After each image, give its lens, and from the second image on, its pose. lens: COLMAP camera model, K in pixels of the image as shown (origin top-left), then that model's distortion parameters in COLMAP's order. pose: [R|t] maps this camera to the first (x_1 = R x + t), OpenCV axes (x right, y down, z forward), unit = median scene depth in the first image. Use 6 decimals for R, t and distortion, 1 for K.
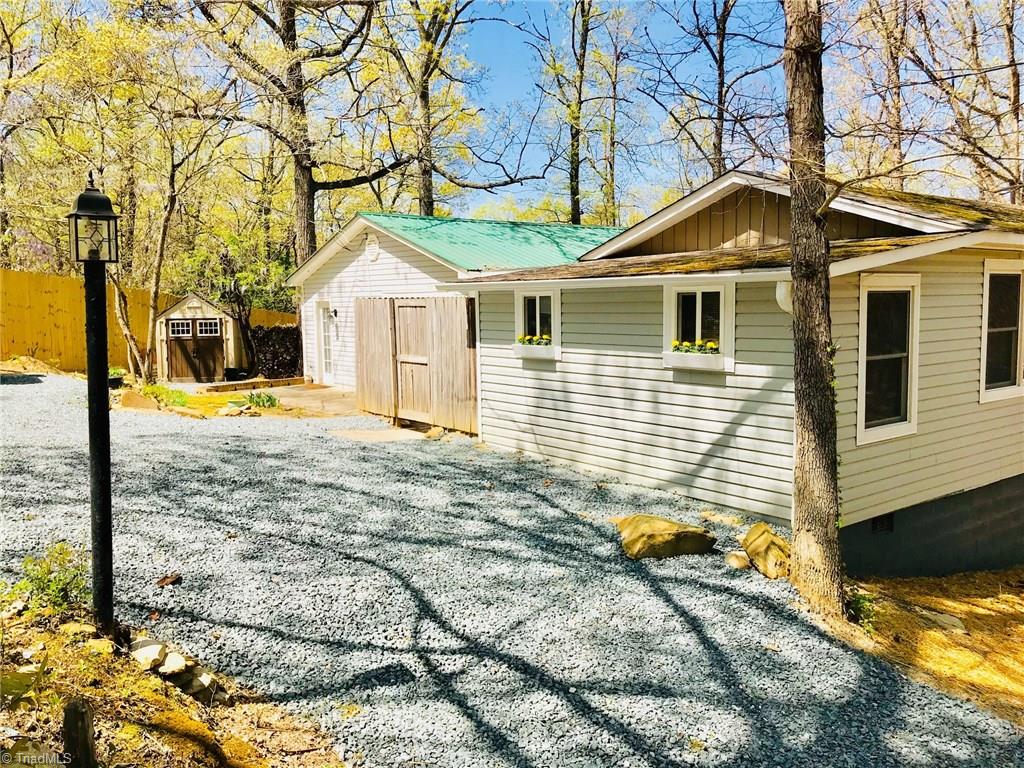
lens RADIAL K [[837.6, 0, 510.5], [0, 837.6, 373.6], [0, 0, 1]] dist [0.068409, -0.170168]
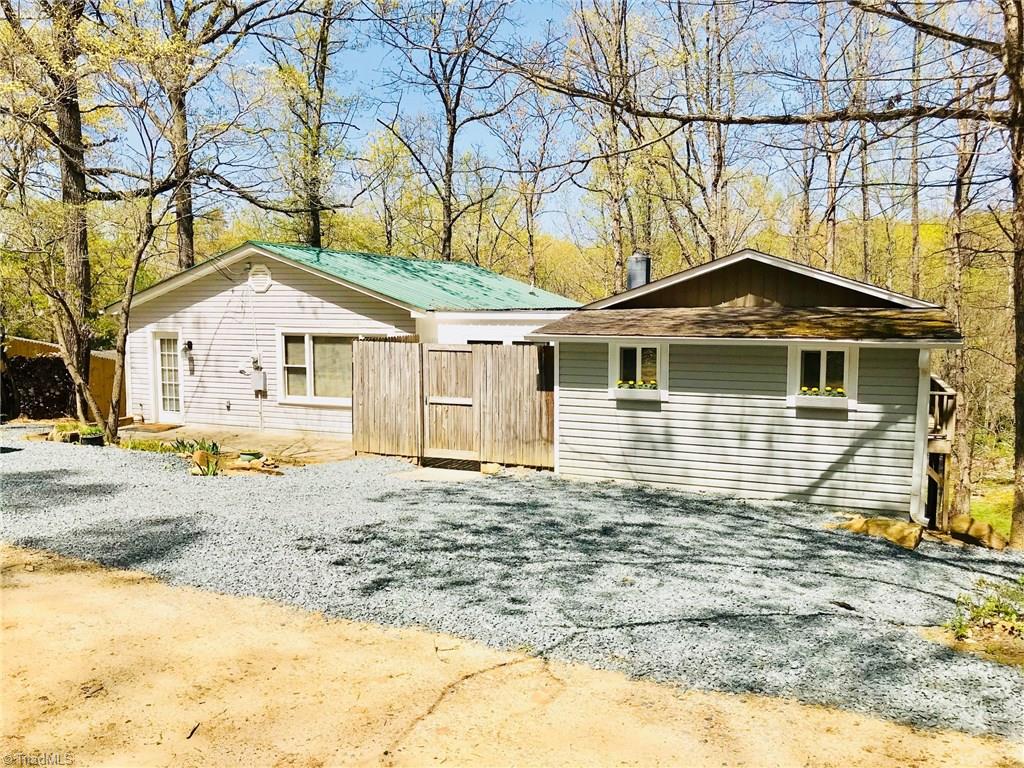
lens RADIAL K [[837.6, 0, 510.5], [0, 837.6, 373.6], [0, 0, 1]] dist [0.068409, -0.170168]
pose [[0.865333, -0.027384, 0.500448, -0.698308], [0.030647, 0.999529, 0.001701, -0.061404], [-0.500259, 0.013865, 0.865765, 0.059559]]
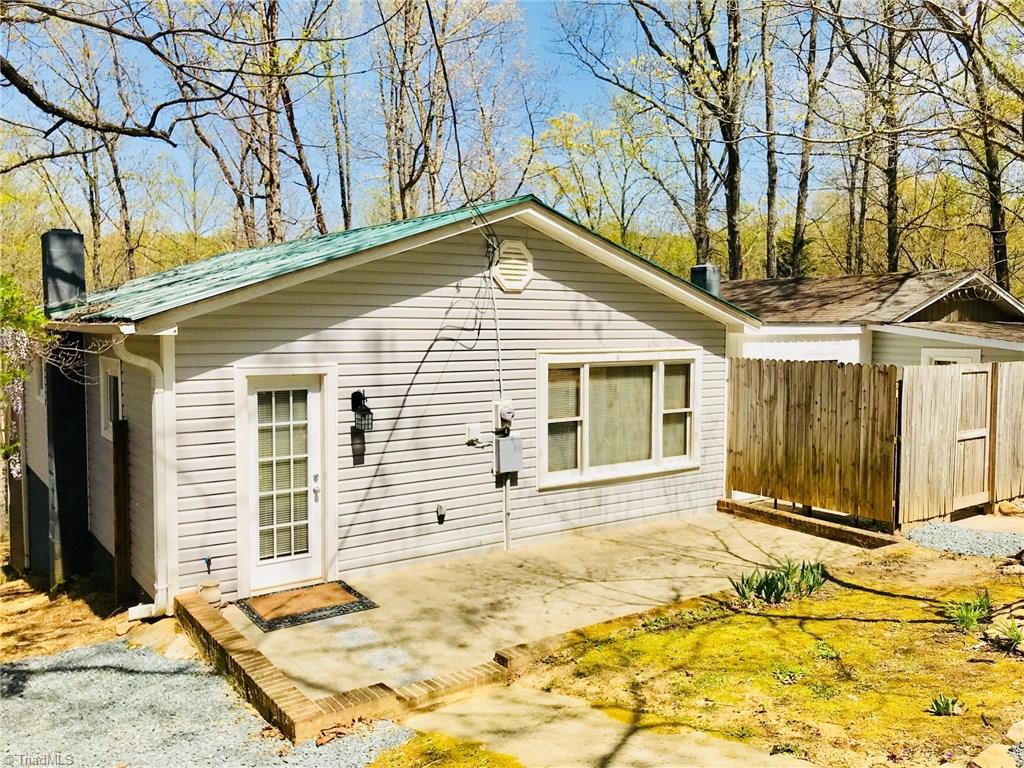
lens RADIAL K [[837.6, 0, 510.5], [0, 837.6, 373.6], [0, 0, 1]] dist [0.068409, -0.170168]
pose [[0.024565, -0.027260, 0.999327, -1.198134], [0.095748, 0.995097, 0.024791, -0.169535], [-0.995102, 0.095075, 0.027054, 1.740777]]
